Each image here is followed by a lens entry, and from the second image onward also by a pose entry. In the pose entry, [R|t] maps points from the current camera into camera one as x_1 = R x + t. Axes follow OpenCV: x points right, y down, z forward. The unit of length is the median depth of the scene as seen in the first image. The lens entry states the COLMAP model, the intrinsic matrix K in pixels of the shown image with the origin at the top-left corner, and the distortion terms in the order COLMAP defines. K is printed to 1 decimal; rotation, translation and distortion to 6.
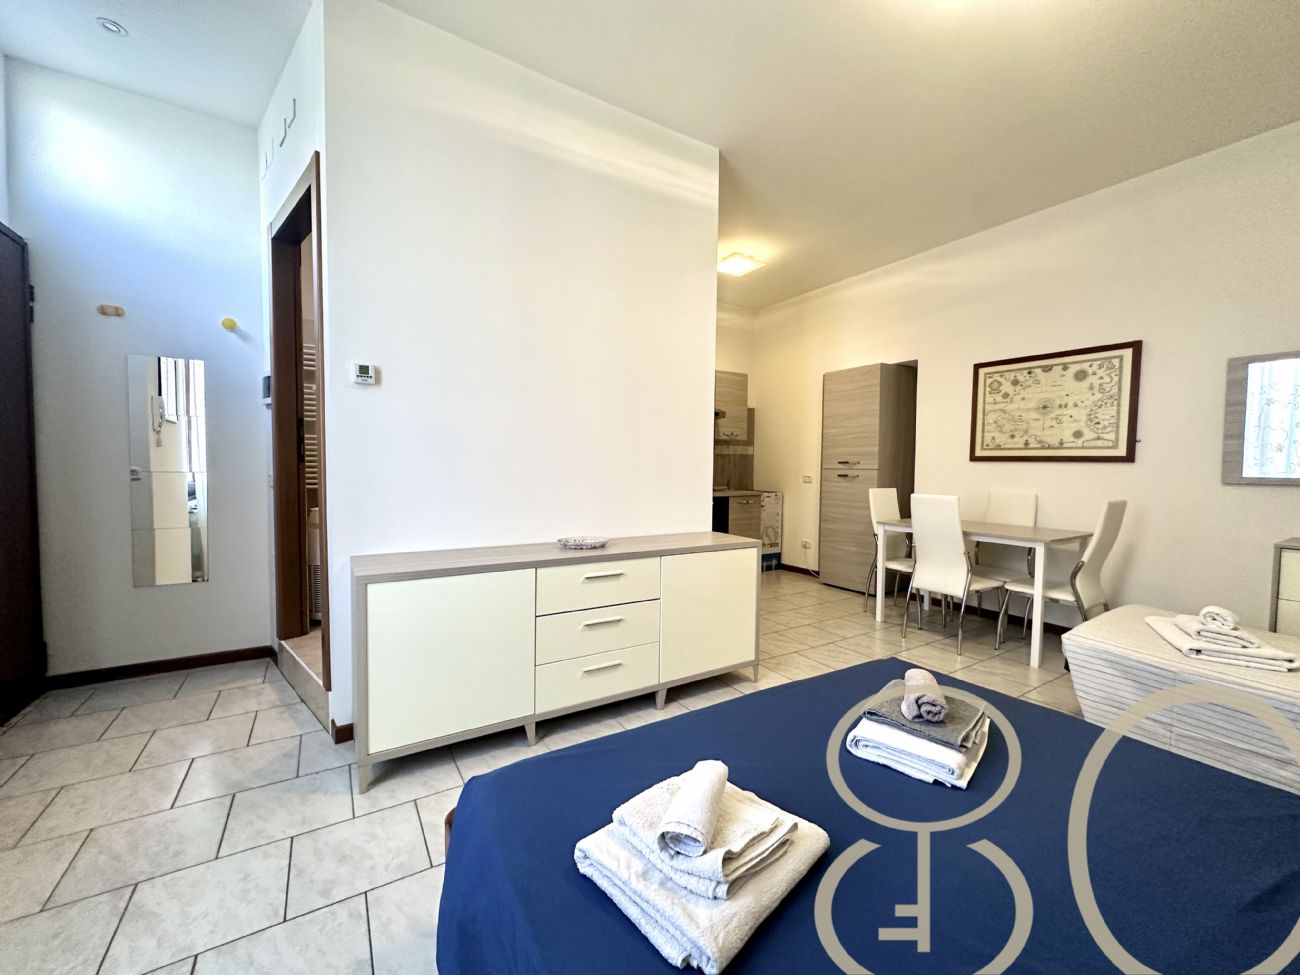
lens RADIAL K [[519.8, 0, 645.9], [0, 519.8, 486.7], [0, 0, 1]] dist [-0.005675, 0.000498]
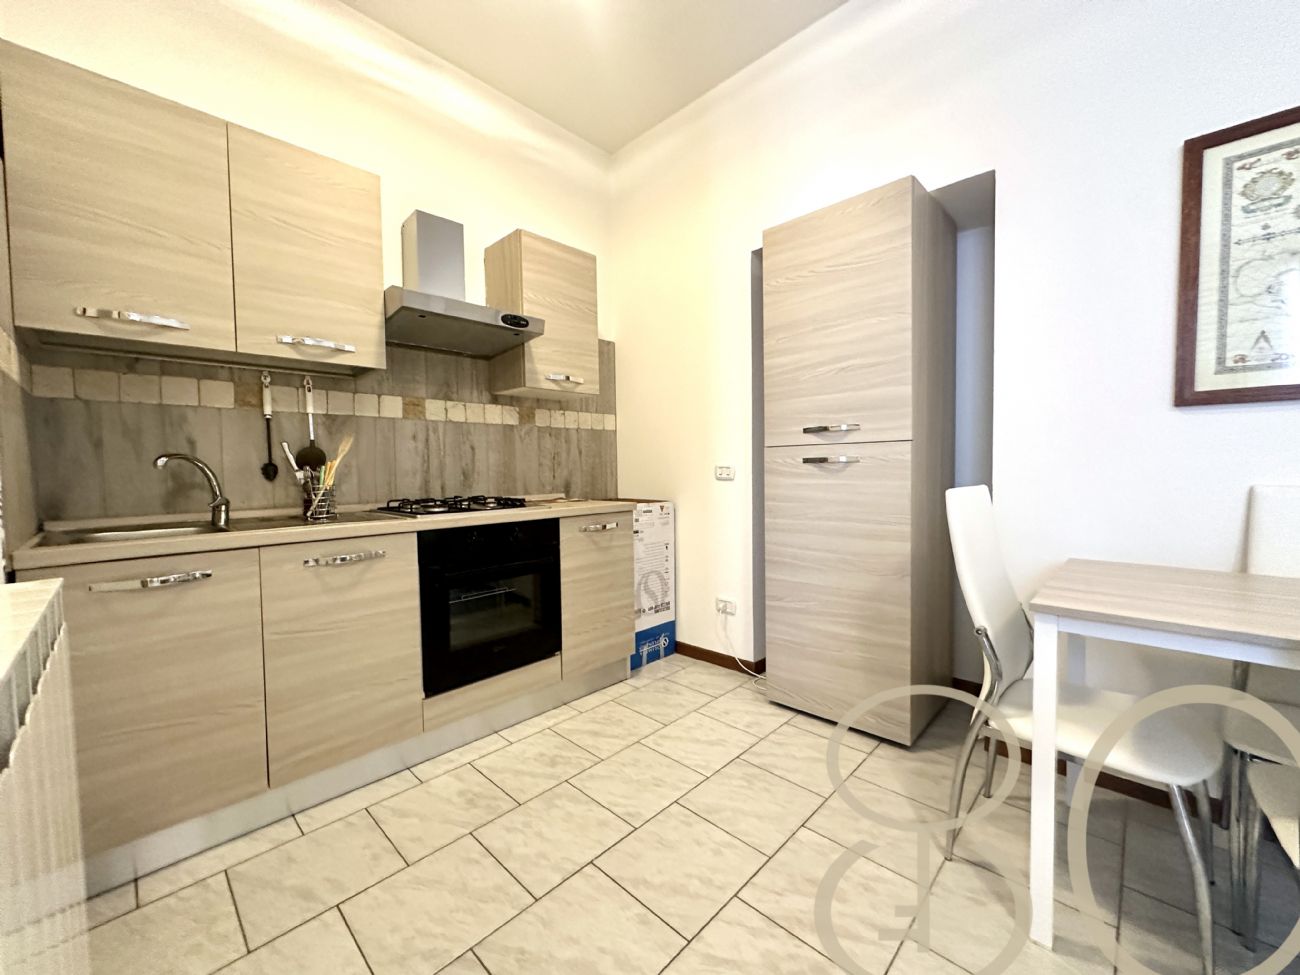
lens RADIAL K [[519.8, 0, 642.2], [0, 519.8, 488.7], [0, 0, 1]] dist [-0.005675, 0.000498]
pose [[0.971228, -0.034648, 0.235617, 0.122452], [0.035213, 0.999378, 0.001808, -0.003324], [-0.235533, 0.006541, 0.971844, 0.552367]]
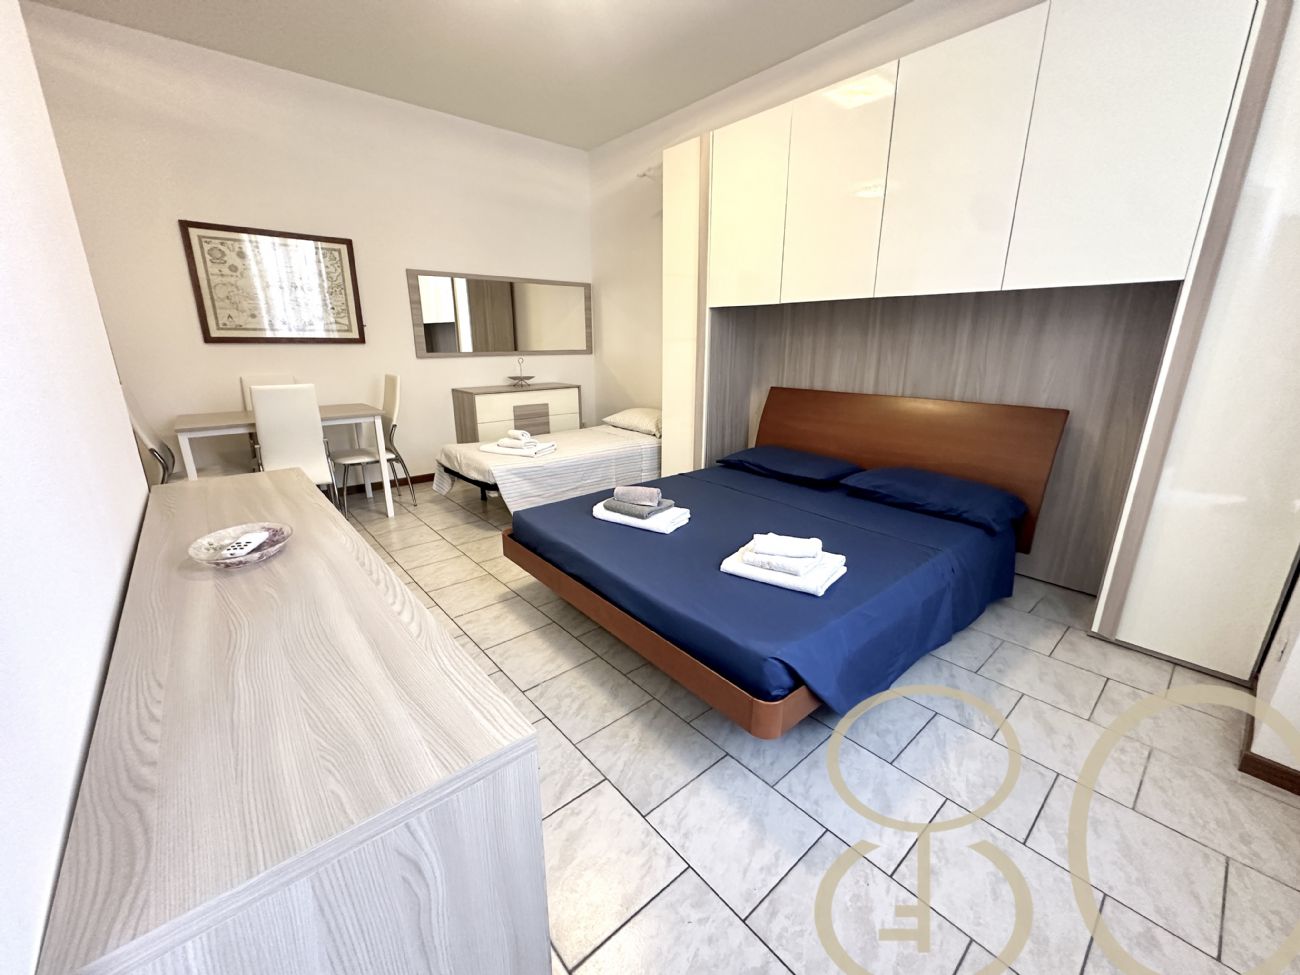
lens RADIAL K [[519.8, 0, 655.1], [0, 519.8, 489.4], [0, 0, 1]] dist [-0.005675, 0.000498]
pose [[-0.174914, -0.287810, 0.941579, -0.290830], [0.034123, 0.953975, 0.297938, -0.036106], [-0.983992, 0.084243, -0.157042, 0.319008]]
